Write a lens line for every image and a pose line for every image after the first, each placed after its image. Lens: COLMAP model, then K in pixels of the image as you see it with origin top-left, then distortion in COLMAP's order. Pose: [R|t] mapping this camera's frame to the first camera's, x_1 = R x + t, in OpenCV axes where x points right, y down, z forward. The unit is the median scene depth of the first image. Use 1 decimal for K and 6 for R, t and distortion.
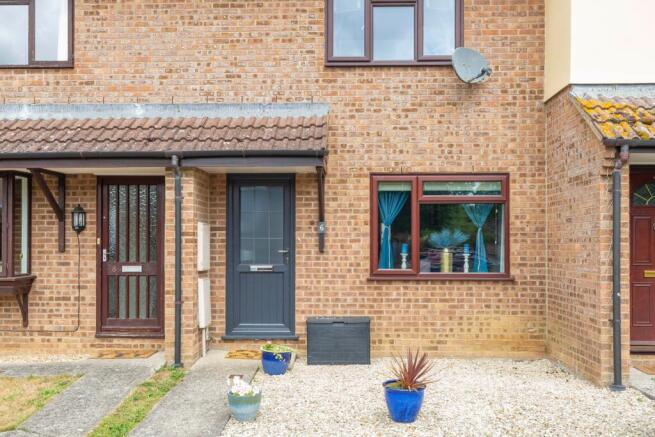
lens RADIAL K [[641.4, 0, 327.9], [0, 641.4, 232.0], [0, 0, 1]] dist [-0.003498, 0.001680]
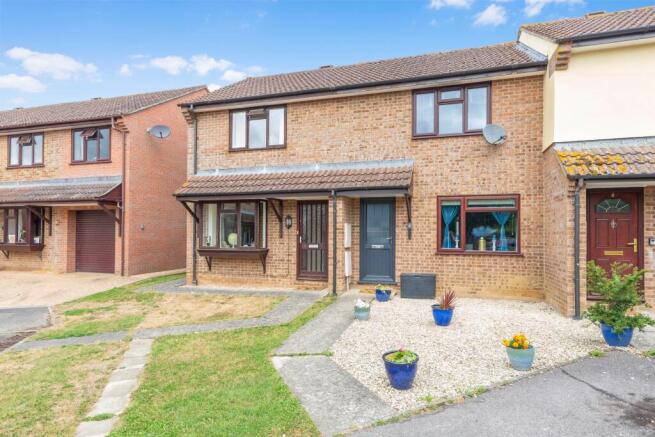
lens RADIAL K [[379.7, 0, 327.5], [0, 379.7, 218.5], [0, 0, 1]] dist [0.001320, 0.000078]
pose [[0.962460, -0.006957, -0.271335, 0.060979], [0.001422, 0.999787, -0.020591, -0.005160], [0.271420, 0.019432, 0.962265, -0.135778]]
